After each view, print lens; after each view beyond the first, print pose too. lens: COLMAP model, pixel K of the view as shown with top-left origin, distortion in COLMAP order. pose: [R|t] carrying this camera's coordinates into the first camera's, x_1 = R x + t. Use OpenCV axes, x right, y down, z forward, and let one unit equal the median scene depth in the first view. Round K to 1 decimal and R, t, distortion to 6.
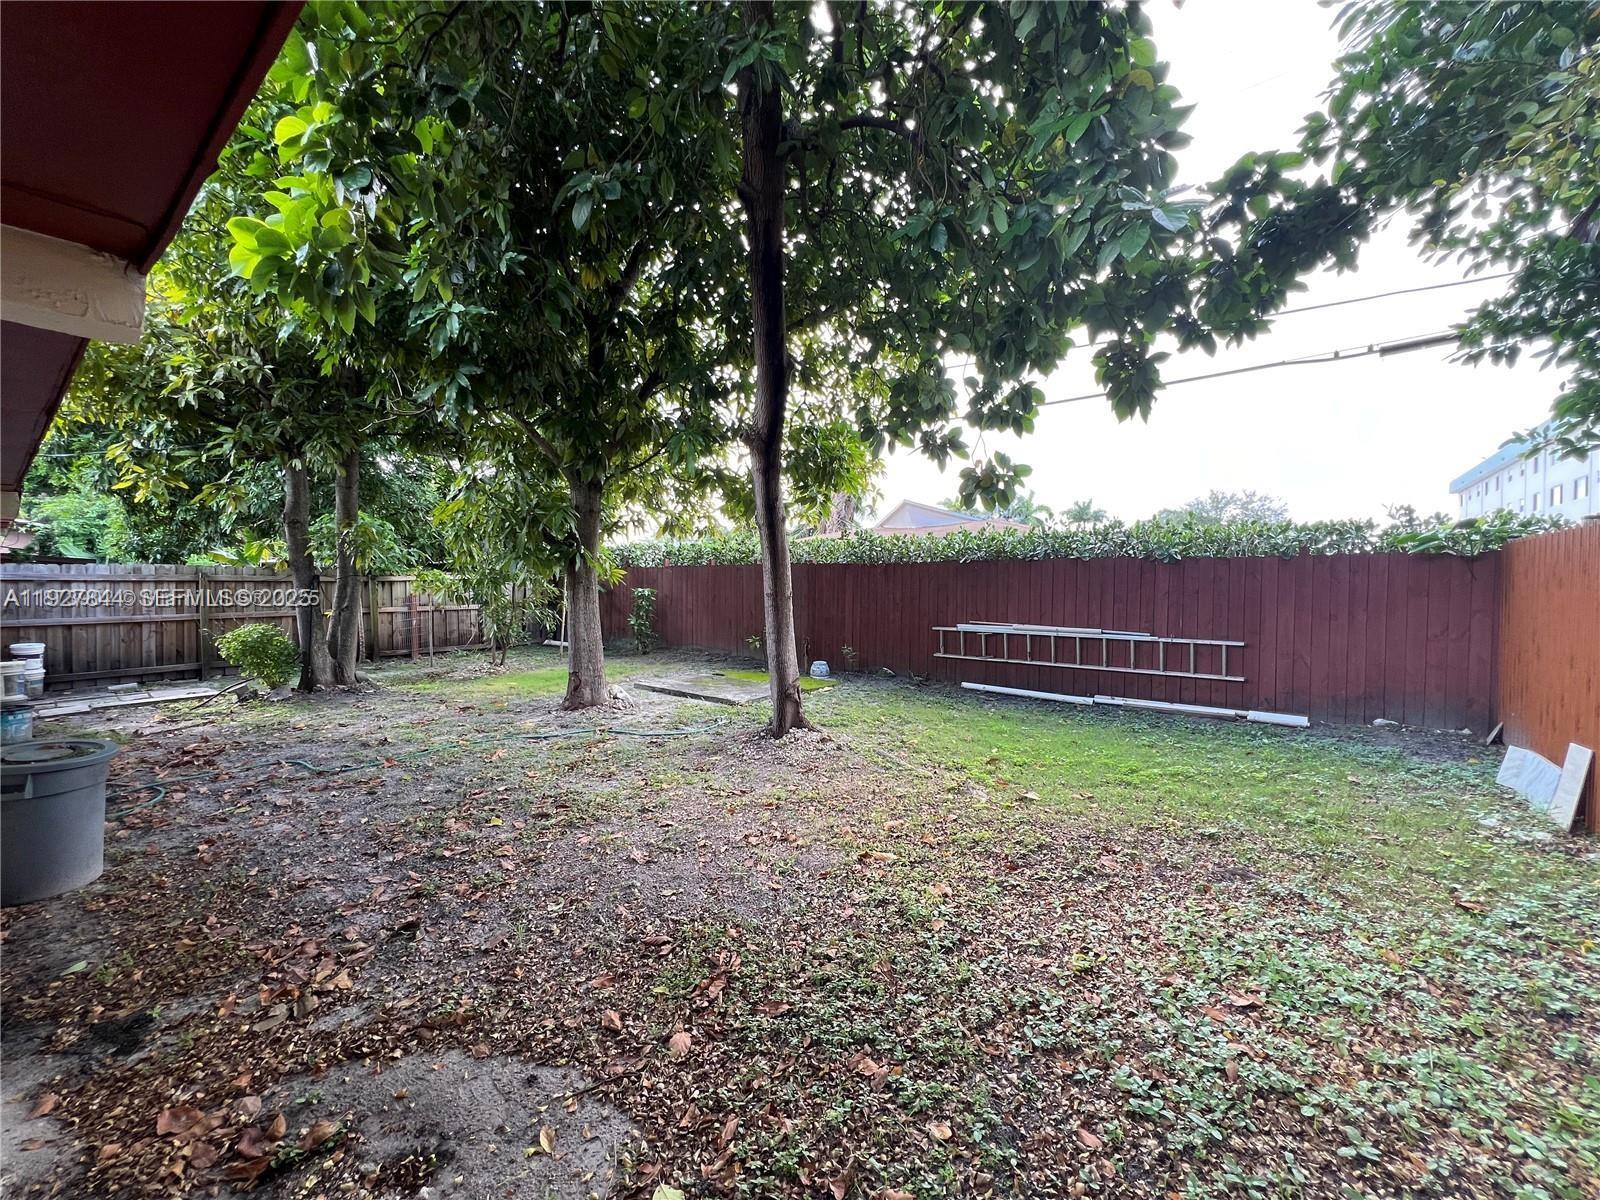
lens RADIAL K [[643.8, 0, 798.5], [0, 643.8, 605.5], [0, 0, 1]] dist [0.001828, -0.000114]
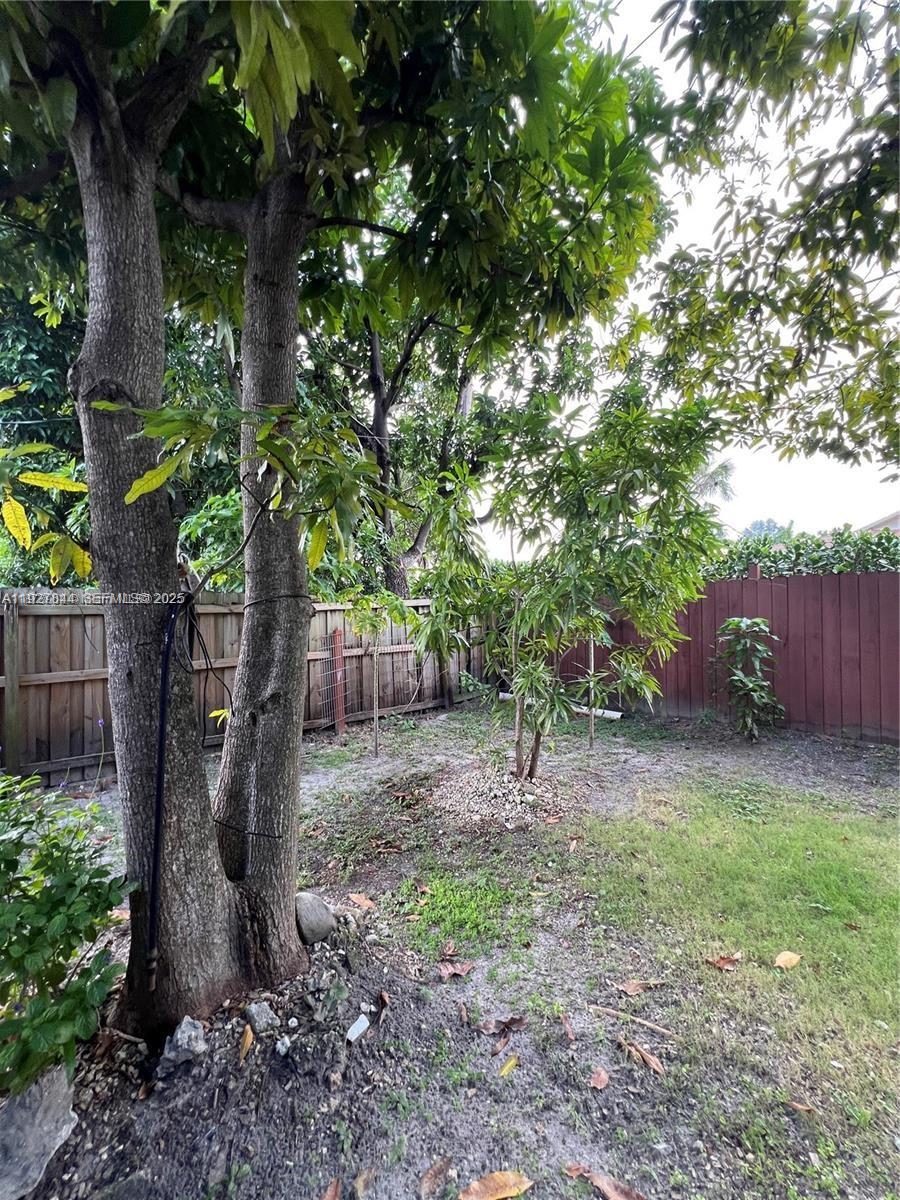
lens RADIAL K [[482.8, 0, 449.5], [0, 482.8, 599.2], [0, 0, 1]] dist [0.001828, -0.000114]
pose [[0.983976, -0.017437, -0.177445, -0.479572], [0.008366, 0.998625, -0.051744, -0.027482], [0.178104, 0.049430, 0.982769, 0.652479]]
